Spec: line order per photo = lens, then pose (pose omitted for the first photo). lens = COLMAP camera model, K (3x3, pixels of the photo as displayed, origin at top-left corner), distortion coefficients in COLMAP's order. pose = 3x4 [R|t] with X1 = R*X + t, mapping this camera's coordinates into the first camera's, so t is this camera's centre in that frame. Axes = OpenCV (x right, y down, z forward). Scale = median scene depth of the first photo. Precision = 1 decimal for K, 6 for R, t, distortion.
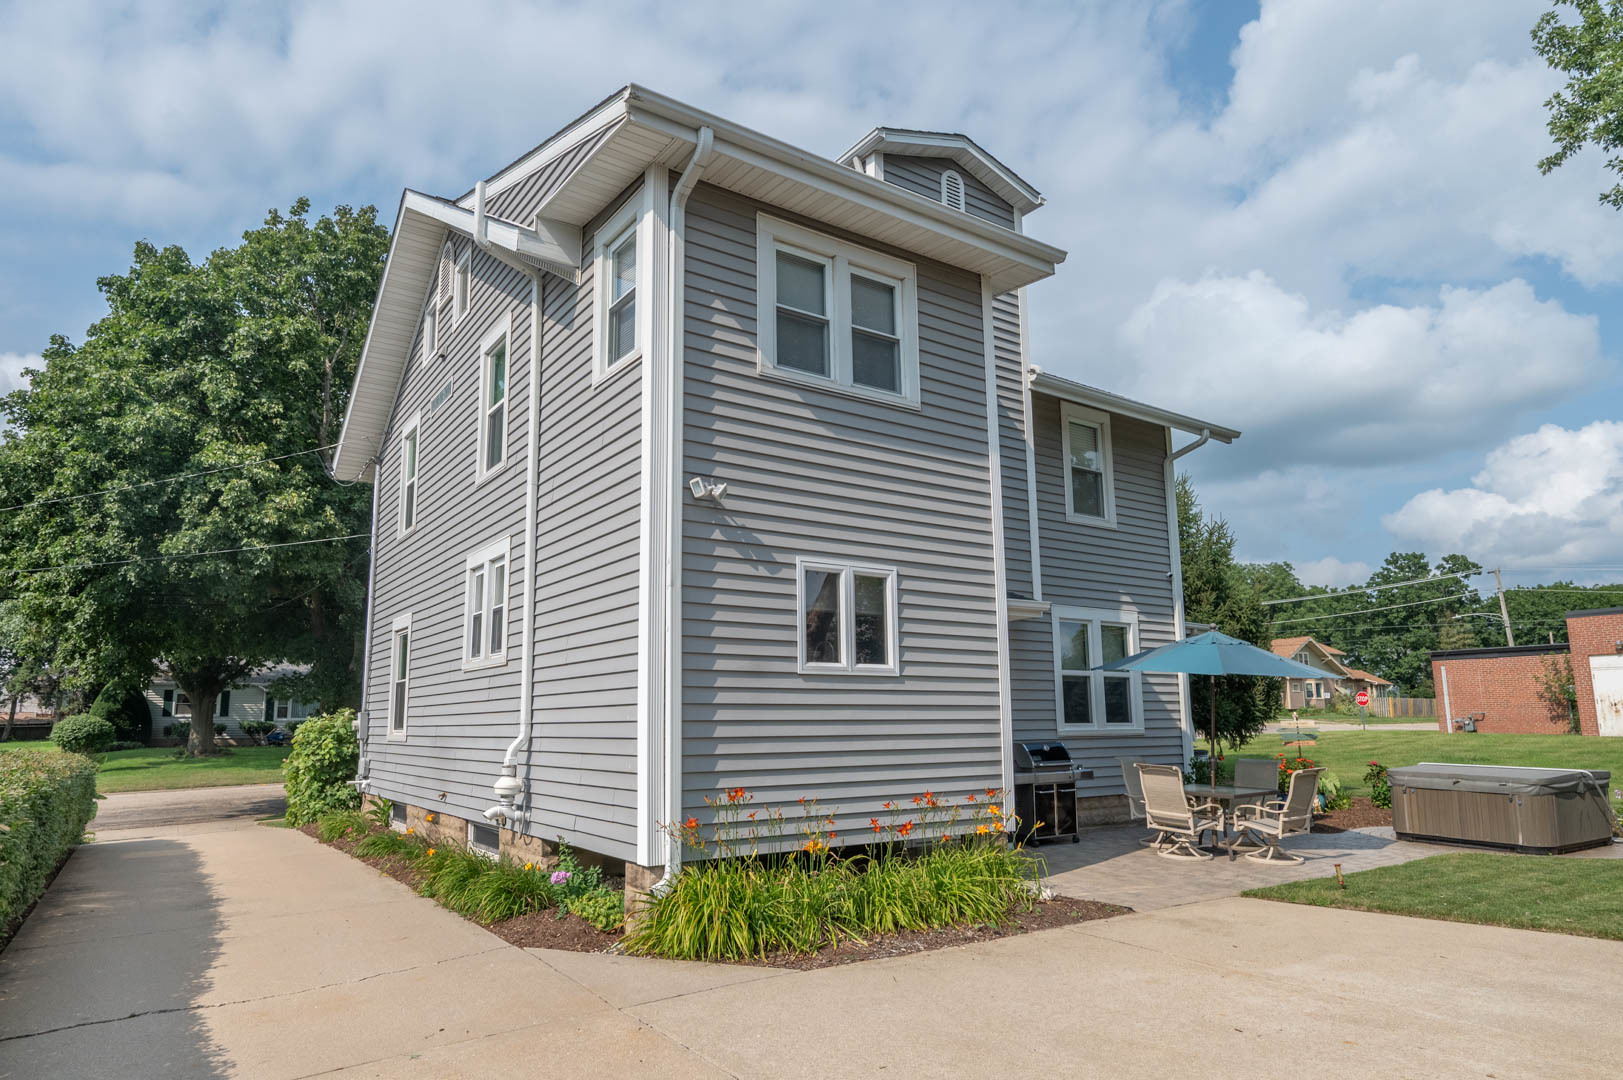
lens RADIAL K [[982.3, 0, 809.0], [0, 982.3, 574.6], [0, 0, 1]] dist [-0.000601, -0.000280]
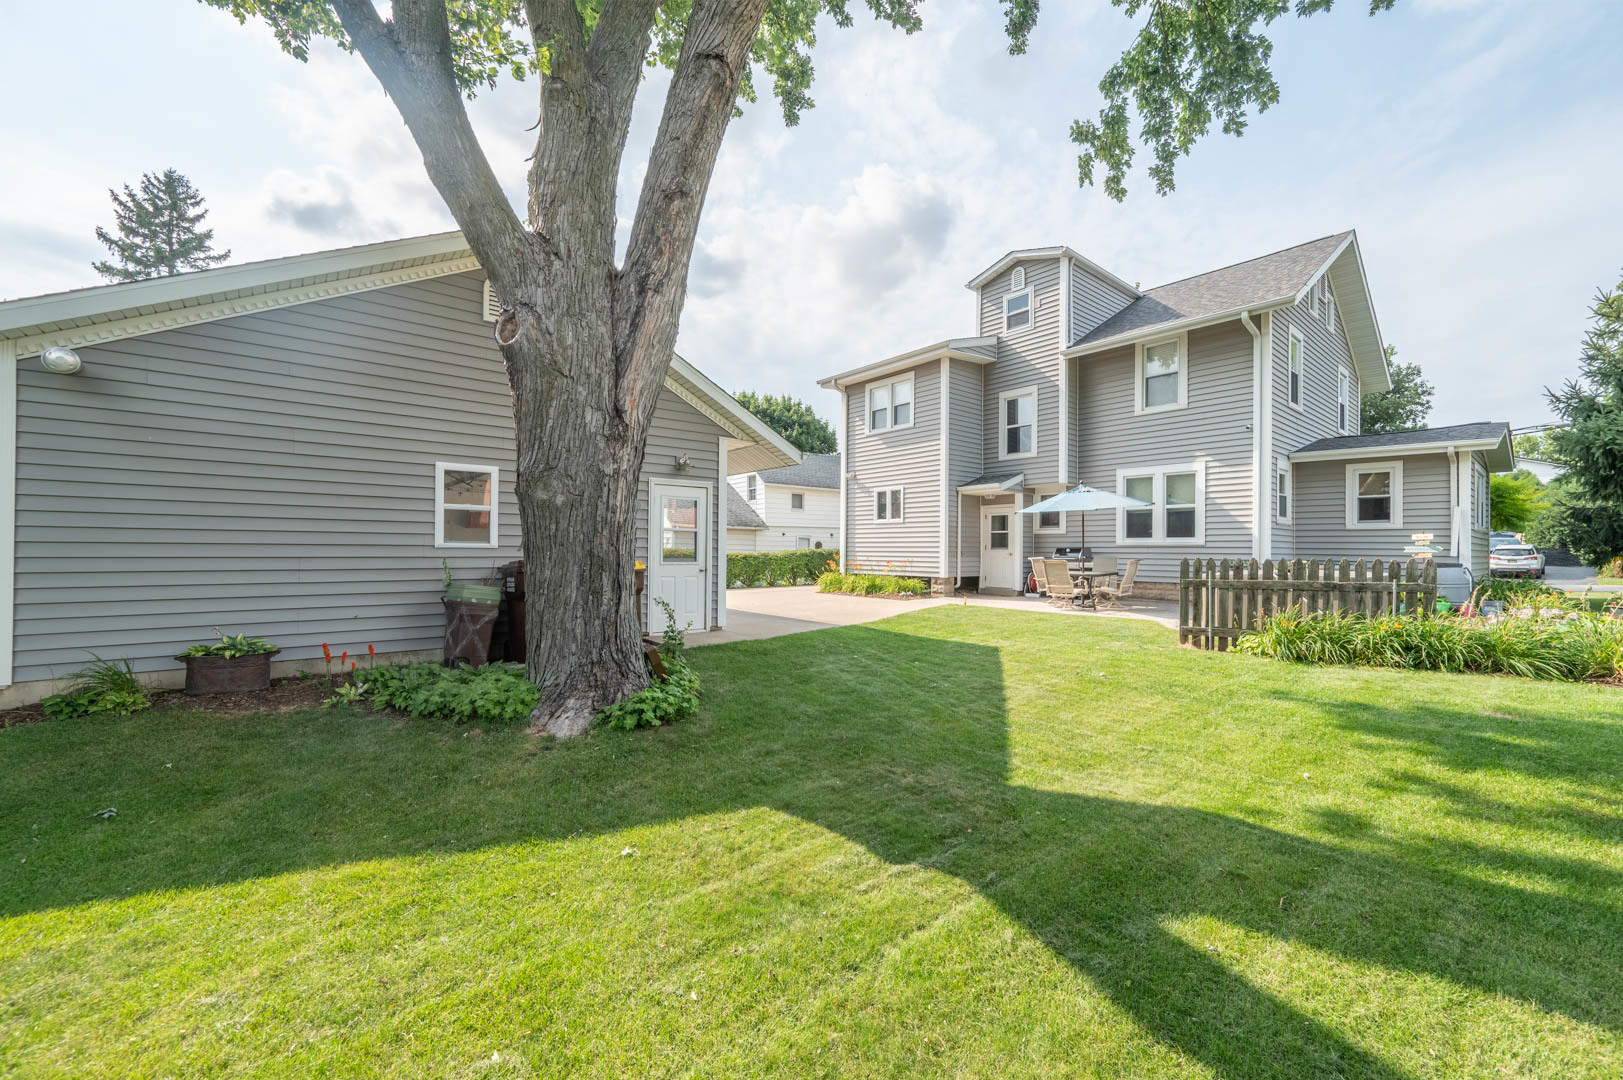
lens RADIAL K [[640.2, 0, 814.0], [0, 640.2, 547.3], [0, 0, 1]] dist [-0.002036, -0.000183]
pose [[0.089333, -0.000187, -0.996002, 1.983350], [0.141920, 0.989799, 0.012543, 0.114014], [0.985839, -0.142473, 0.088449, 0.539975]]
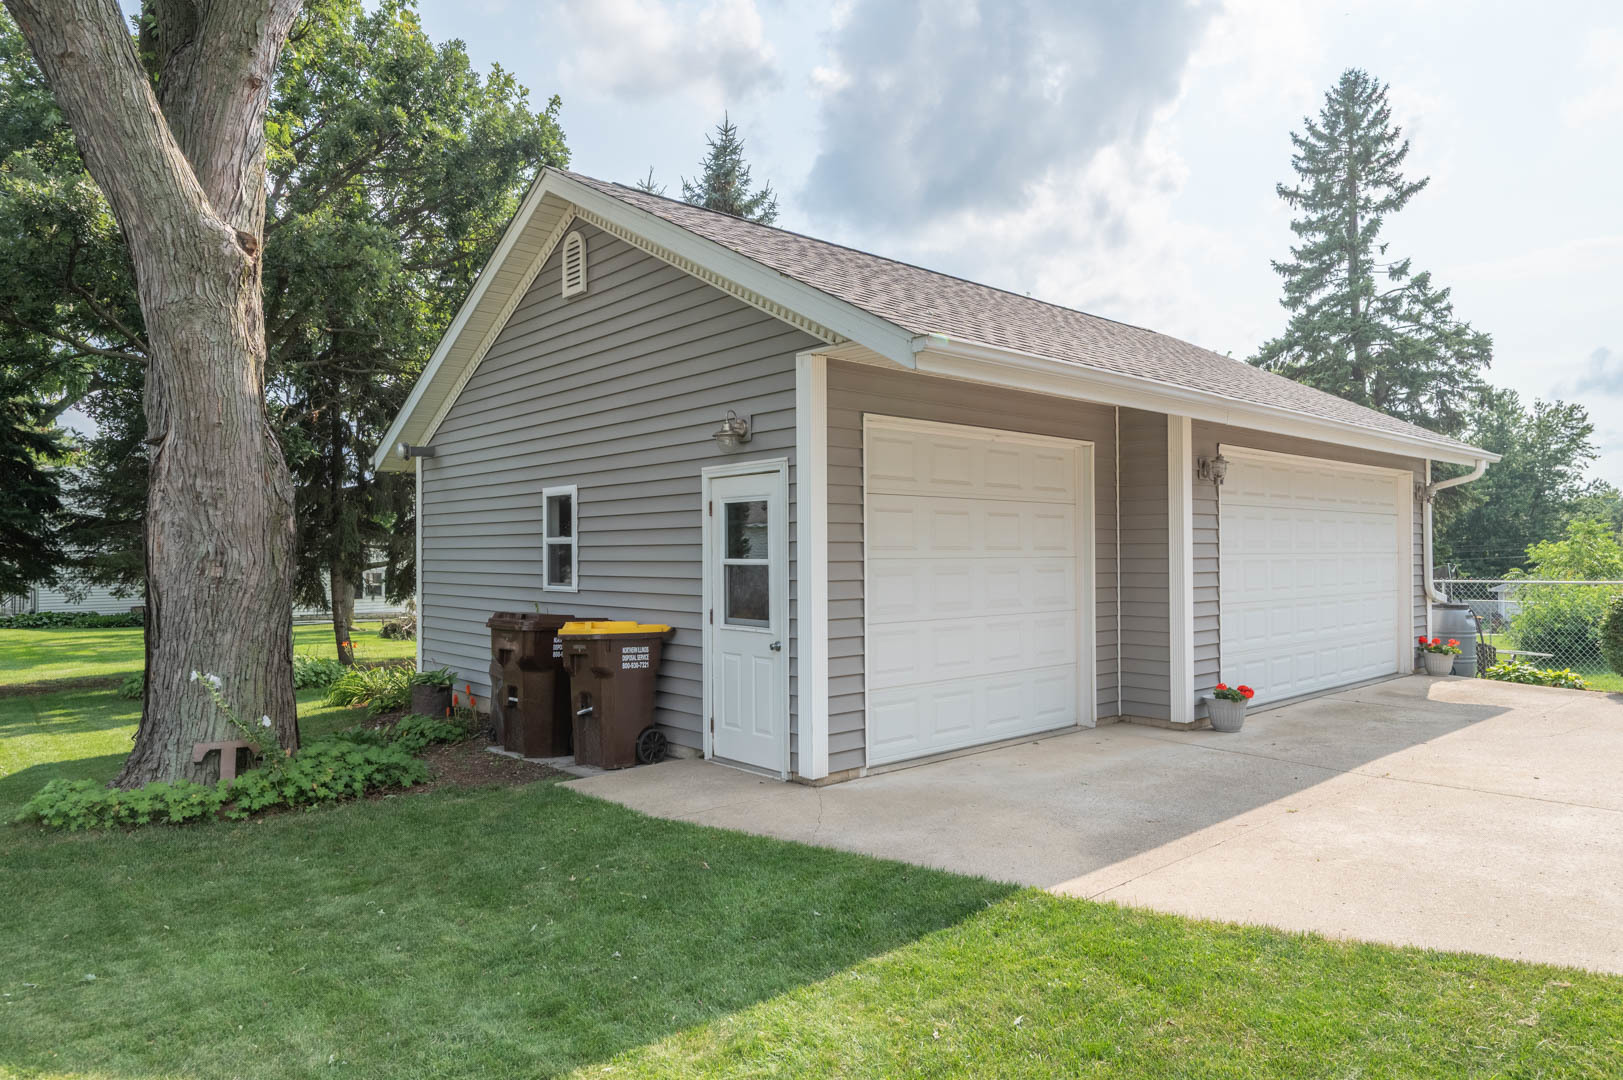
lens RADIAL K [[1005.6, 0, 811.5], [0, 1005.6, 540.0], [0, 0, 1]] dist [-0.002860, -0.000799]
pose [[-0.991609, 0.009916, -0.128889, 0.975826], [0.030798, 0.986465, -0.161056, 0.184463], [0.125547, -0.163674, -0.978493, 1.235293]]
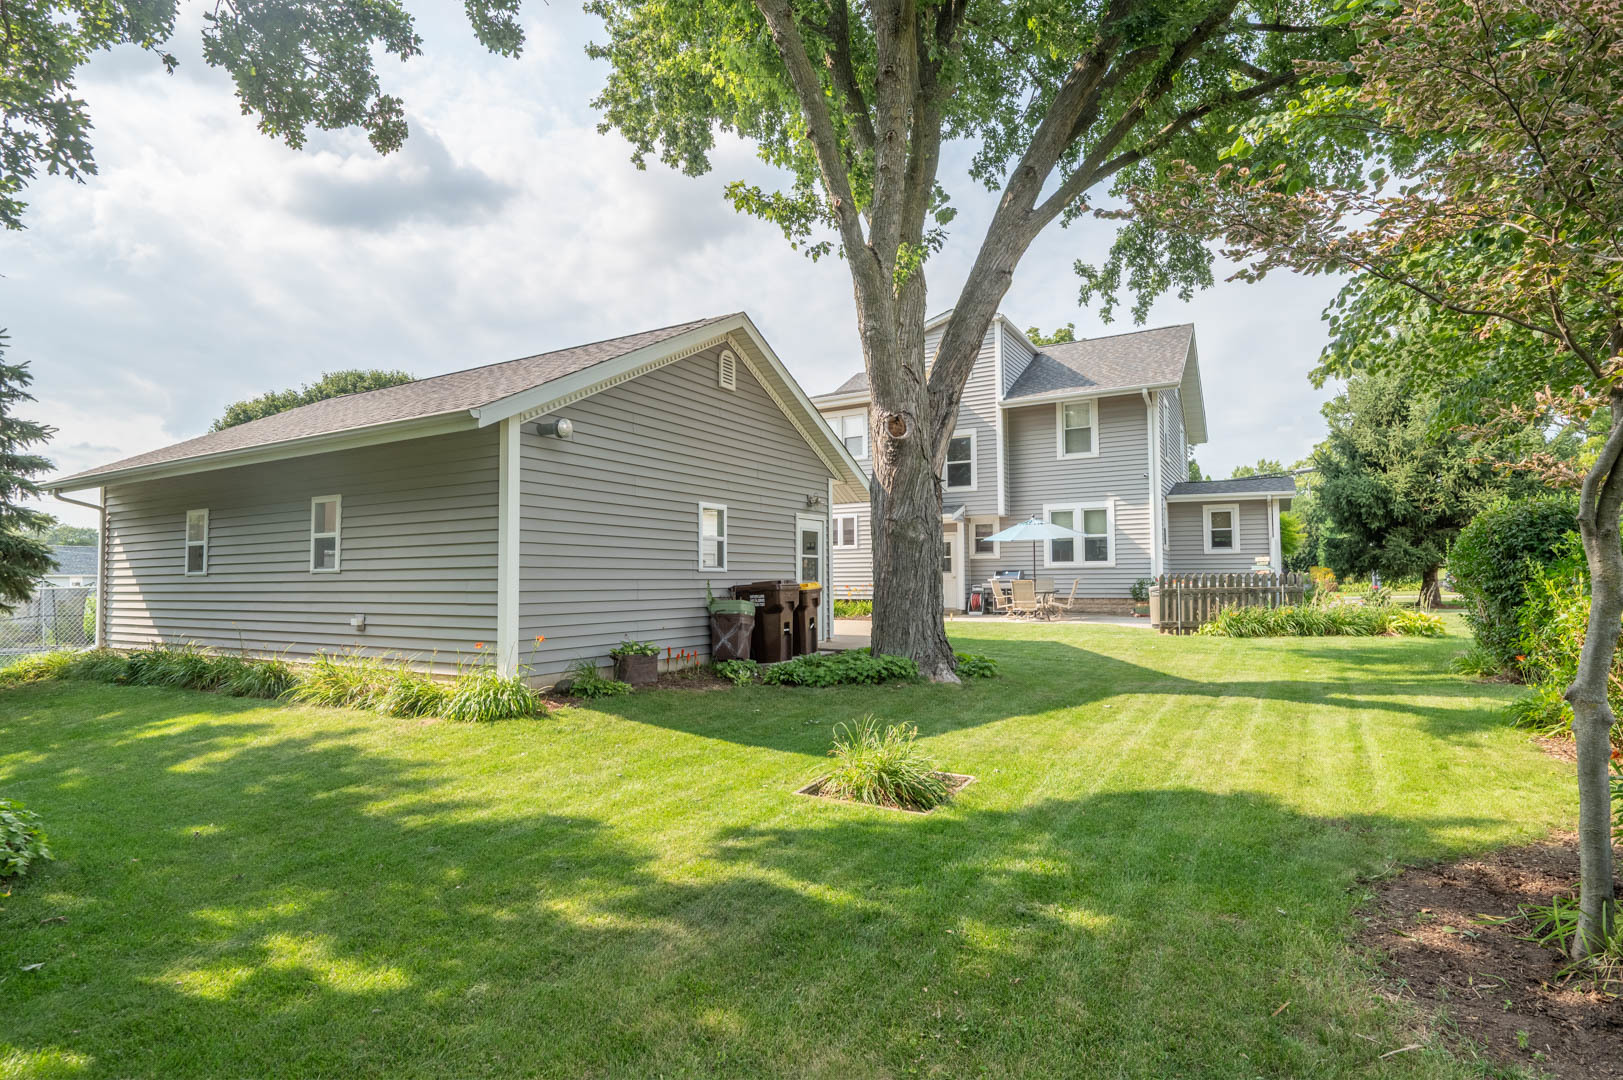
lens RADIAL K [[810.6, 0, 811.5], [0, 810.6, 540.0], [0, 0, 1]] dist [0.000090, -0.000015]
pose [[0.429513, -0.045609, -0.901908, 2.343070], [0.141724, 0.989753, 0.017441, 0.009626], [0.891870, -0.135313, 0.431576, -0.248743]]
